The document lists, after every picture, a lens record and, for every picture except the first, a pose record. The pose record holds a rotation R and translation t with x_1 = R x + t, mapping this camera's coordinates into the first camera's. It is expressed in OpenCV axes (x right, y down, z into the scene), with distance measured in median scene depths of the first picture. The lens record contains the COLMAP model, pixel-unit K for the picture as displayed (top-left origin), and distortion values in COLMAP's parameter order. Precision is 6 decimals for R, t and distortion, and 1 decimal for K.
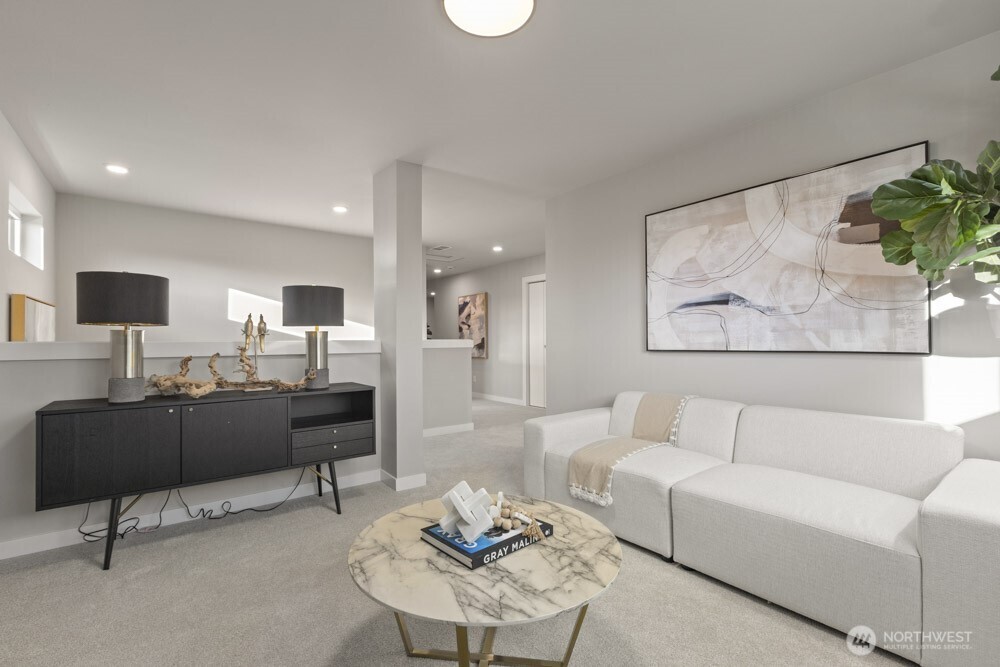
lens RADIAL K [[448.1, 0, 498.6], [0, 448.1, 335.6], [0, 0, 1]] dist [-0.000047, 0.000002]
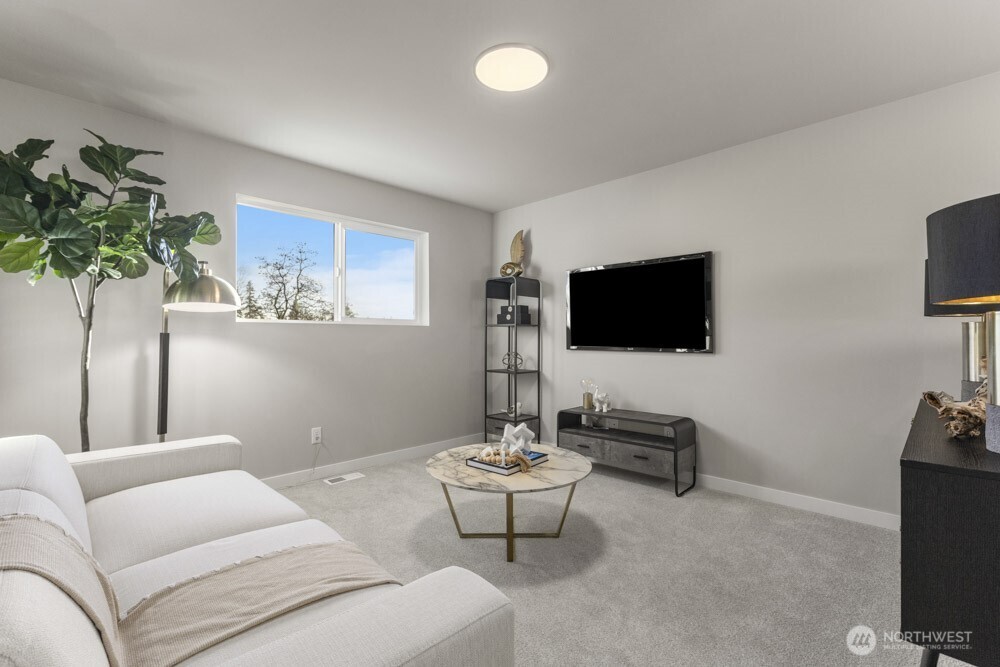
lens RADIAL K [[448.1, 0, 499.8], [0, 448.1, 337.0], [0, 0, 1]] dist [-0.000047, 0.000002]
pose [[-0.991563, 0.004249, -0.129559, 0.206457], [0.006626, 0.999817, -0.017924, 0.035391], [0.129460, -0.018631, -0.991410, 2.565988]]
